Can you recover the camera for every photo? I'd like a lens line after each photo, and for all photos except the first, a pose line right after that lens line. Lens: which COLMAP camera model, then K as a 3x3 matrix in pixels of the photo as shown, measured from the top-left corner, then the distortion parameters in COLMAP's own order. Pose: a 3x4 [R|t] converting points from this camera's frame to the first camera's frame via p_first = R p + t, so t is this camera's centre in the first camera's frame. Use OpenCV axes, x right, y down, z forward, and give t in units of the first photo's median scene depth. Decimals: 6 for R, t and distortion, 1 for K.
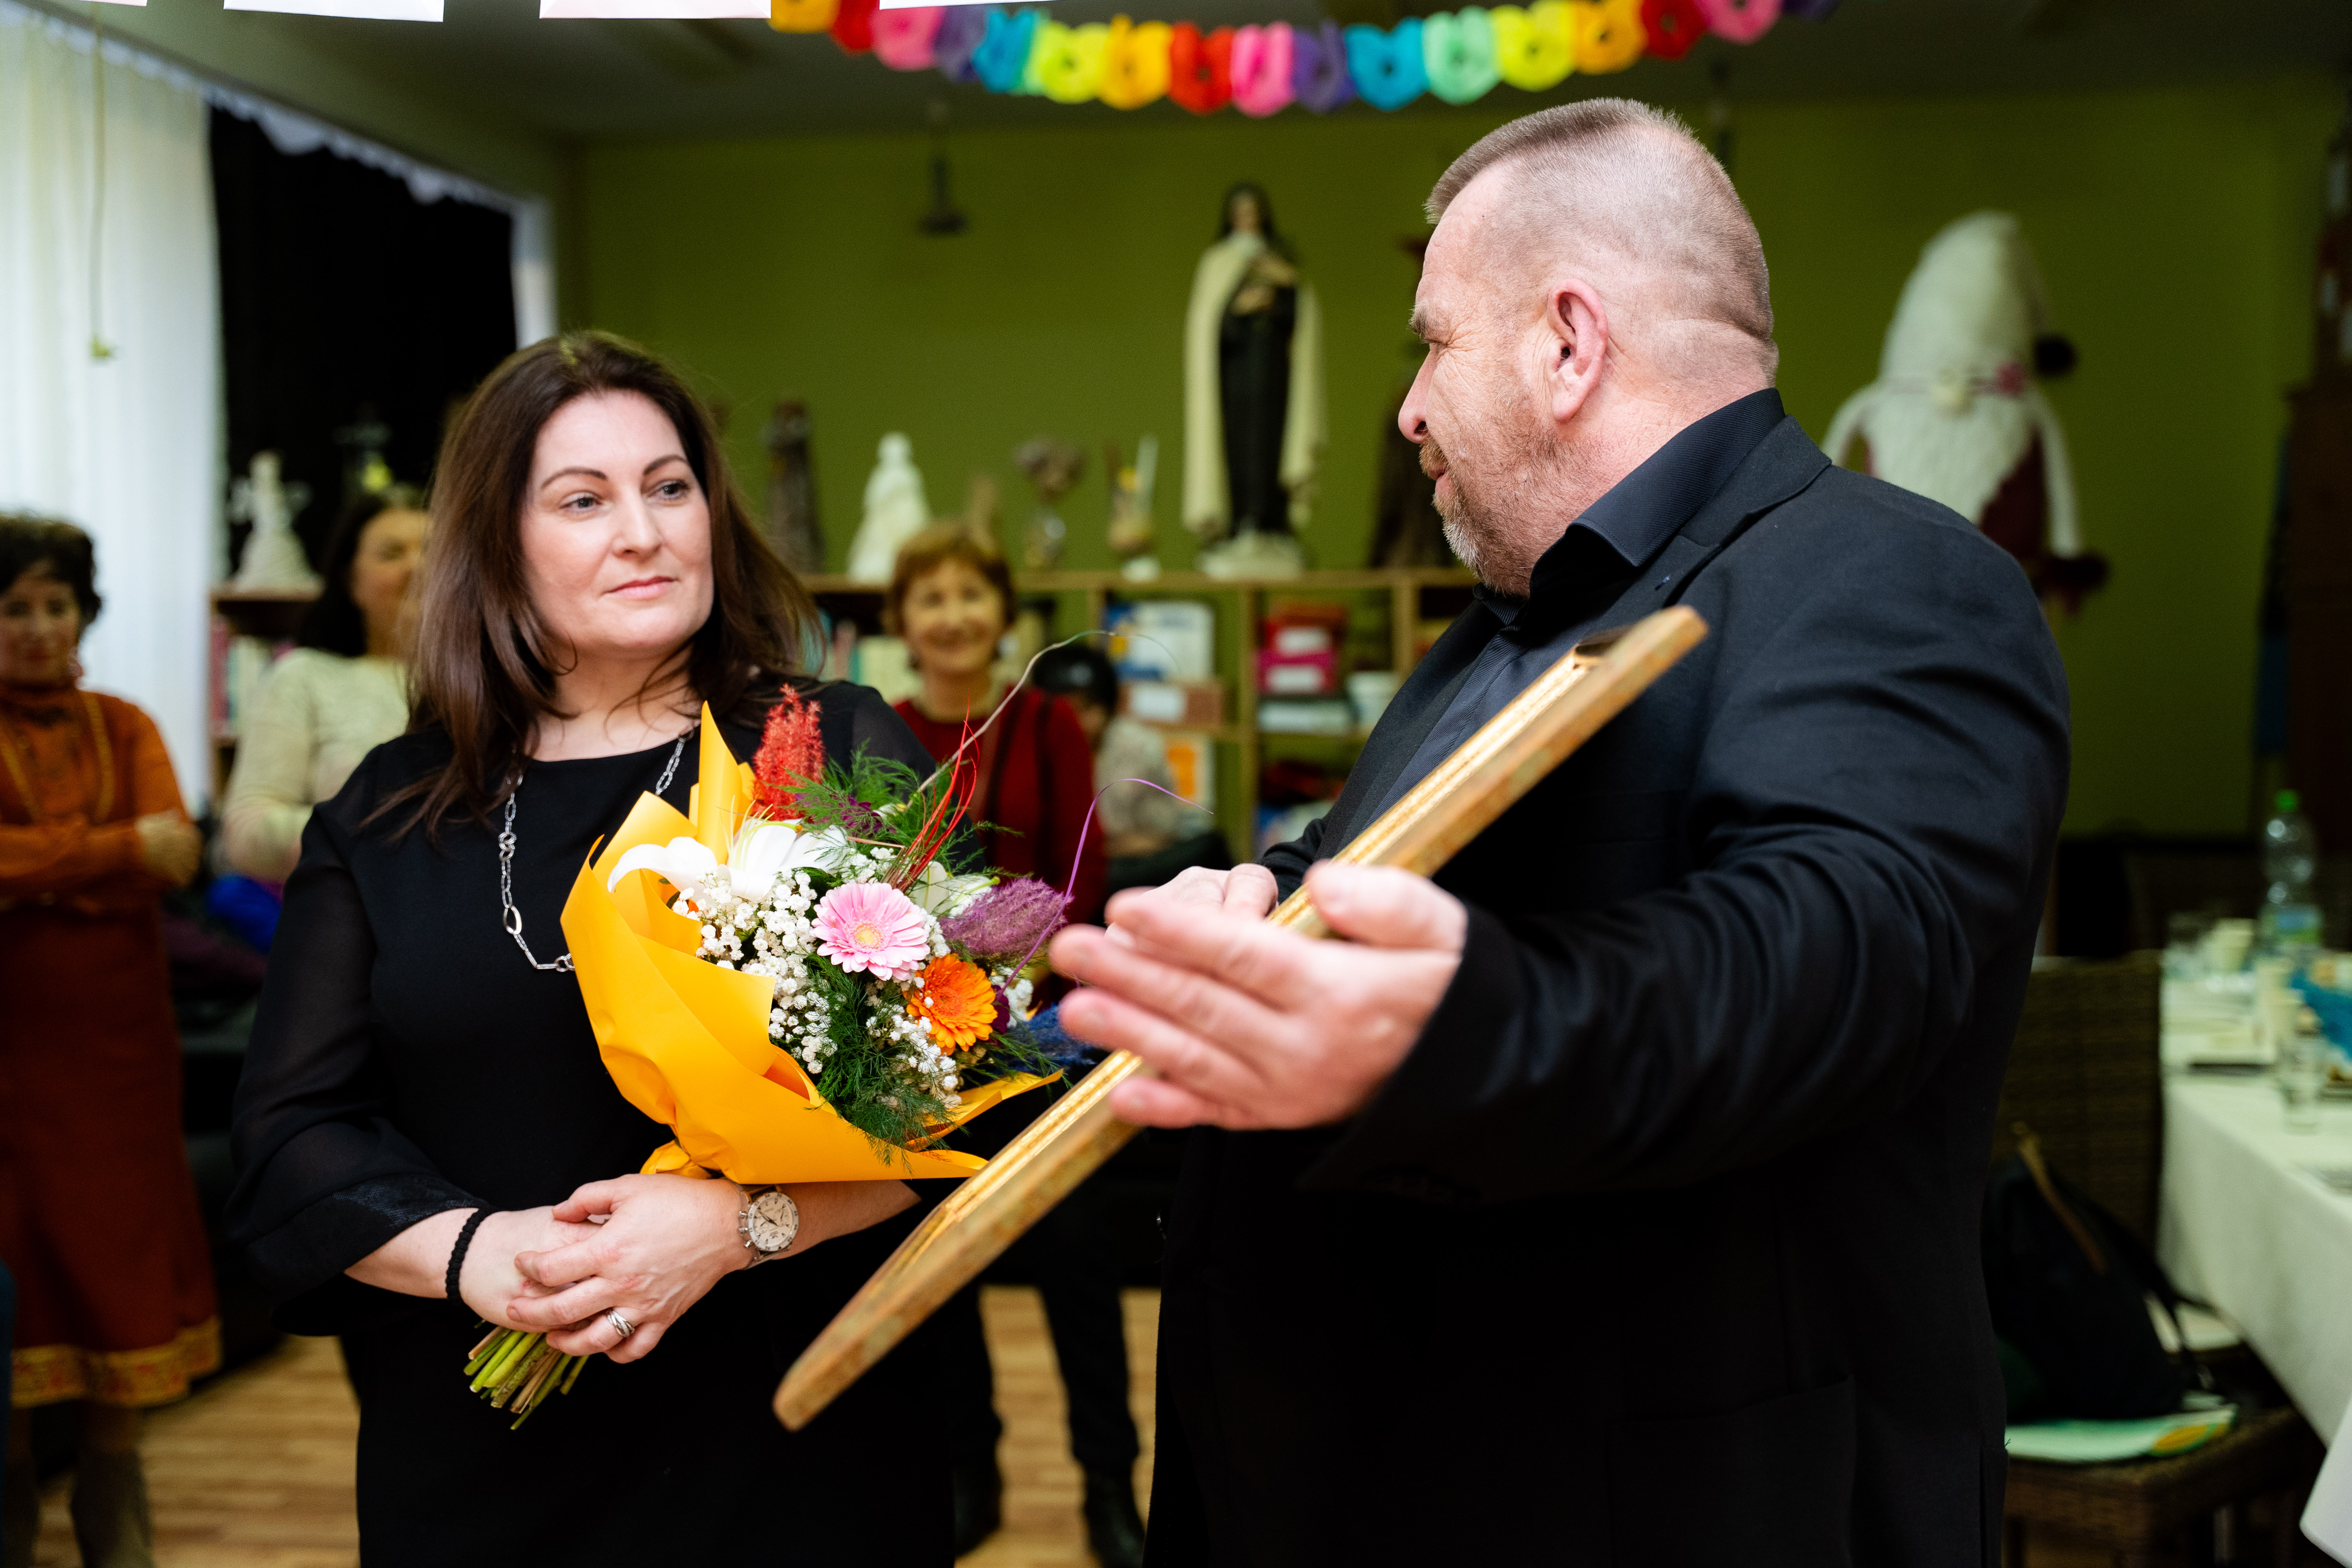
lens RADIAL K [[3156.0, 0, 1176.0], [0, 3156.0, 784.0], [0, 0, 1]] dist [0.029644, 0.010294]
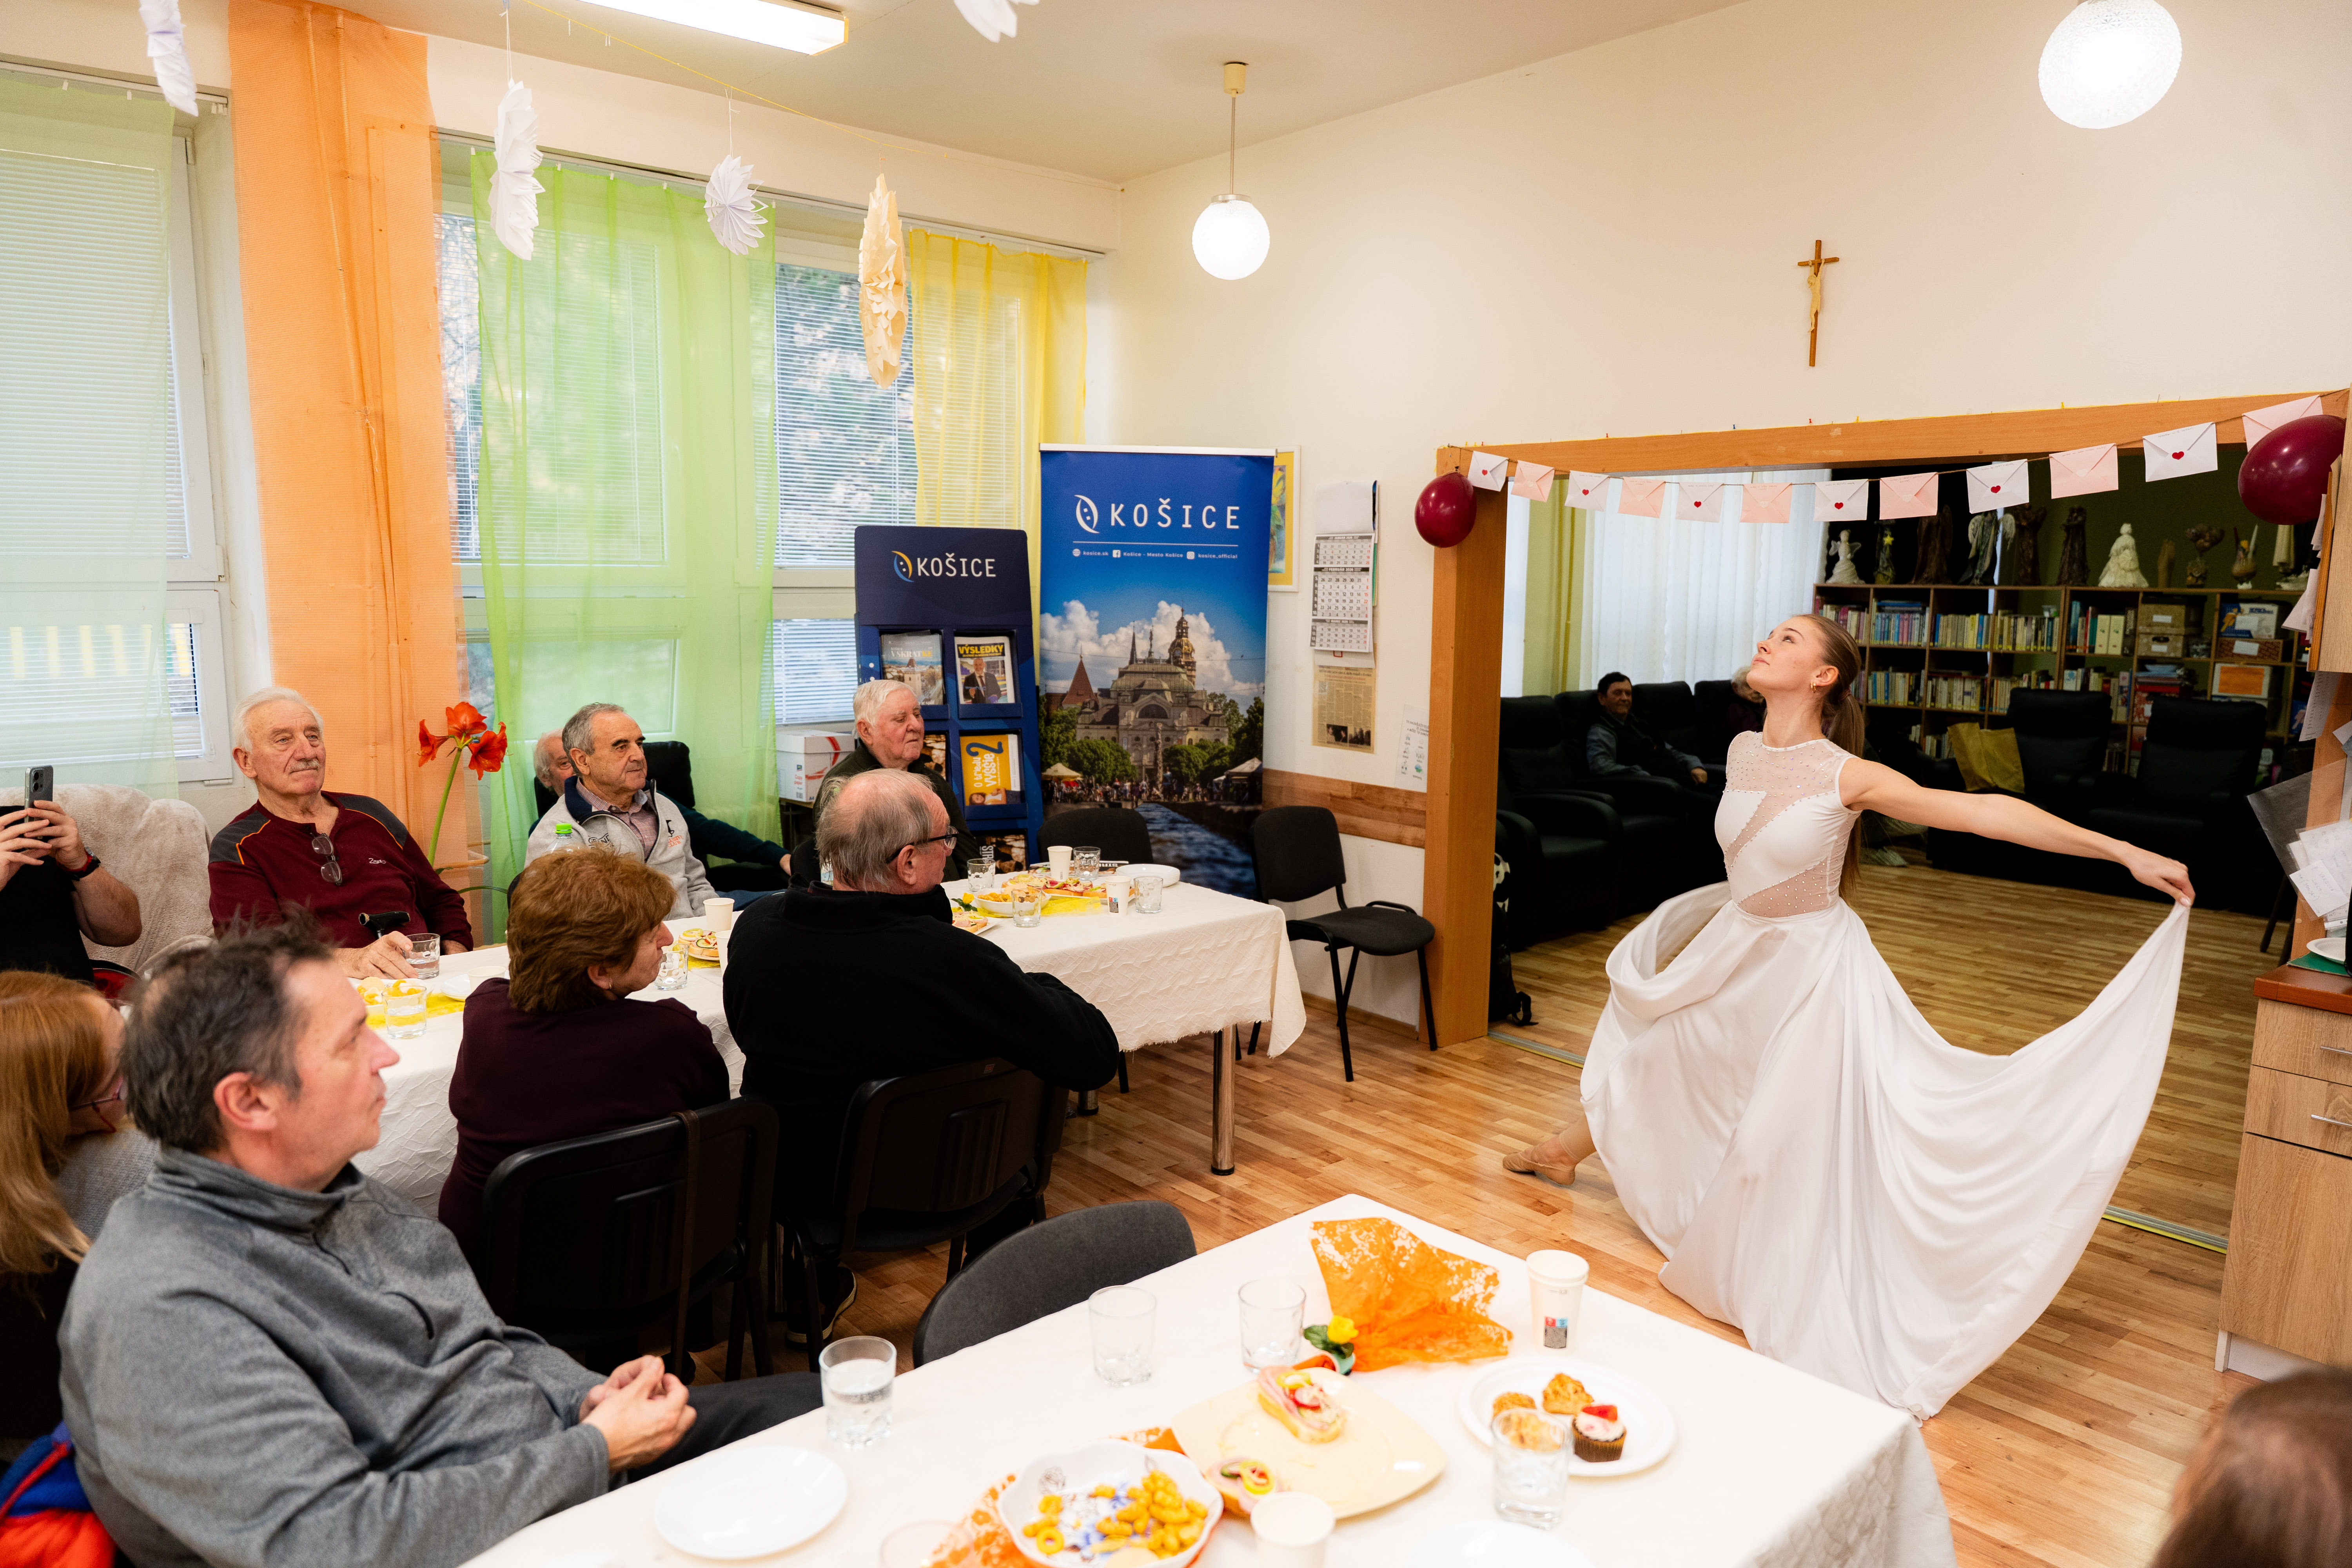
lens RADIAL K [[1569.1, 0, 1176.0], [0, 1569.1, 784.0], [0, 0, 1]] dist [-0.000283, -0.004697]
pose [[0.734657, 0.109402, -0.669560, 0.190623], [-0.044267, 0.992539, 0.113604, -0.023485], [0.676993, -0.053821, 0.734019, -0.303164]]
